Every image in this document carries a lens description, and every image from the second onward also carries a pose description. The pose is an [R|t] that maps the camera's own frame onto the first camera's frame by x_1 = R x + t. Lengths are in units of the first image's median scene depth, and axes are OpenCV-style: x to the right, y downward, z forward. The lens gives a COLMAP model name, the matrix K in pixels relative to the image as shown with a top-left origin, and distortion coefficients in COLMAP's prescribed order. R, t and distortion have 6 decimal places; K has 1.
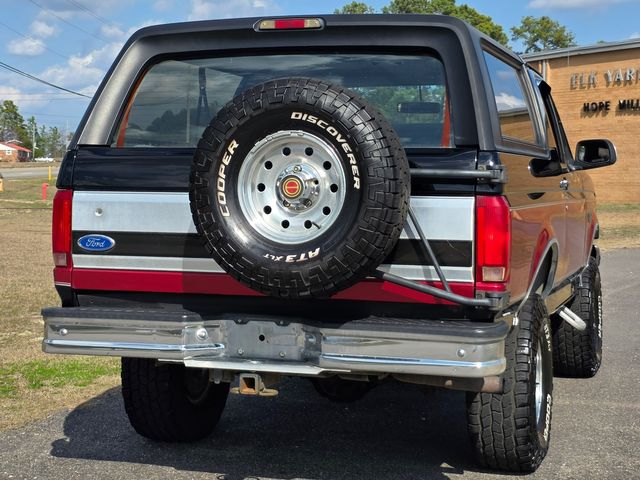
lens RADIAL K [[1157.1, 0, 318.9], [0, 1157.1, 220.2], [0, 0, 1]] dist [0.187848, -0.217219]
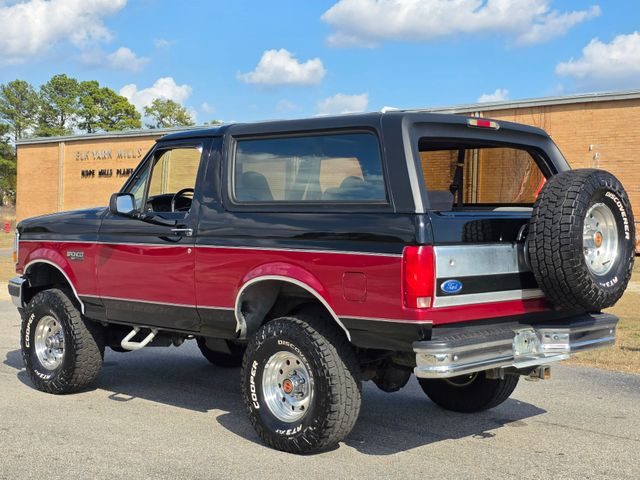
lens RADIAL K [[988.1, 0, 321.3], [0, 988.1, 265.9], [0, 0, 1]] dist [0.046163, -0.011138]
pose [[0.447666, -0.054621, 0.892531, -1.356074], [0.027738, 0.998501, 0.047193, -0.064502], [-0.893770, 0.003630, 0.448510, 0.712777]]
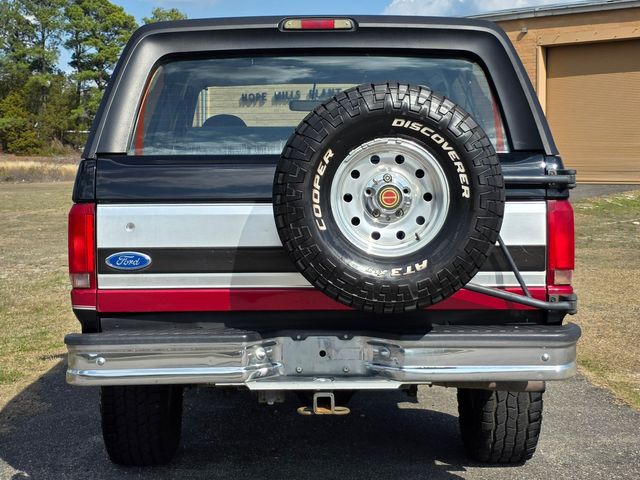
lens RADIAL K [[1102.8, 0, 304.8], [0, 1102.8, 224.0], [0, 0, 1]] dist [0.165760, -0.130534]
pose [[0.951109, -0.033056, 0.307081, -0.361282], [0.026881, 0.999343, 0.024317, -0.029715], [-0.307683, -0.014873, 0.951373, 0.147776]]
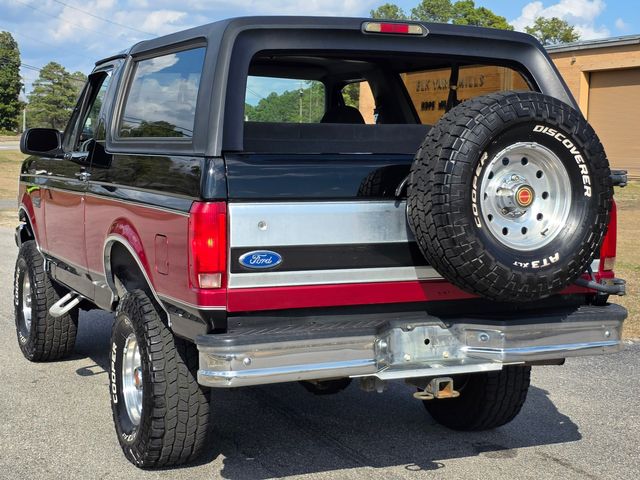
lens RADIAL K [[1107.8, 0, 320.0], [0, 1107.8, 240.0], [0, 0, 1]] dist [0.162773, -0.084505]
pose [[0.740929, -0.059206, 0.668969, -0.816865], [0.019879, 0.997603, 0.066274, -0.058076], [-0.671289, -0.035806, 0.740330, 0.364598]]
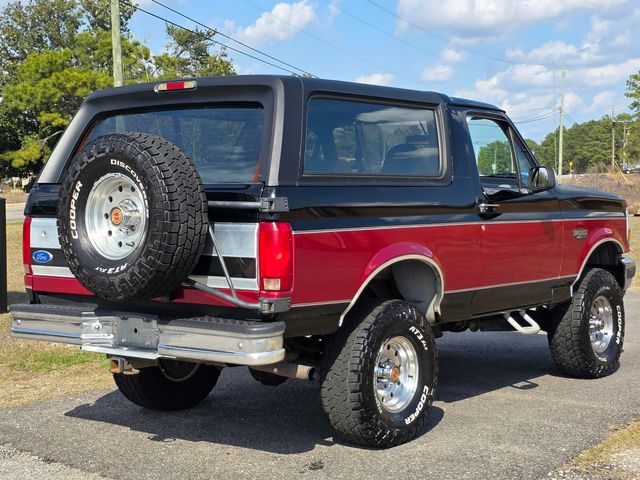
lens RADIAL K [[1058.9, 0, 320.5], [0, 1058.9, 258.7], [0, 0, 1]] dist [0.175014, -0.040838]
pose [[0.939983, 0.006433, -0.341160, 0.590373], [0.003535, 0.999585, 0.028589, -0.013873], [0.341202, -0.028079, 0.939570, -0.056870]]
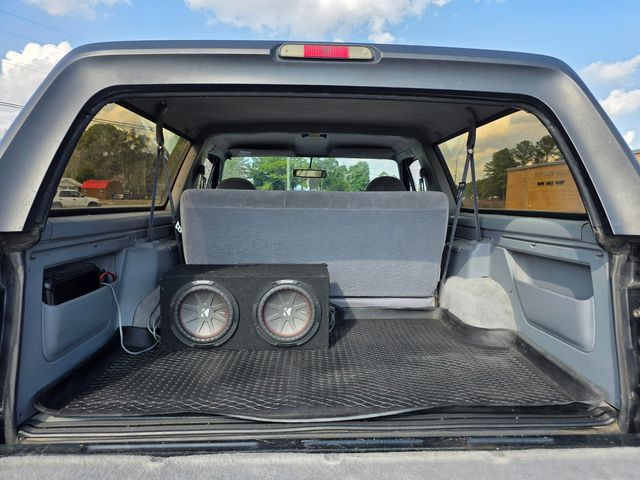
lens RADIAL K [[427.4, 0, 325.8], [0, 427.4, 239.9], [0, 0, 1]] dist [0.067166, -0.072408]
pose [[0.933463, -0.036484, 0.356814, -0.135833], [0.015250, 0.997951, 0.062142, -0.082118], [-0.358350, -0.052566, 0.932106, 0.848566]]
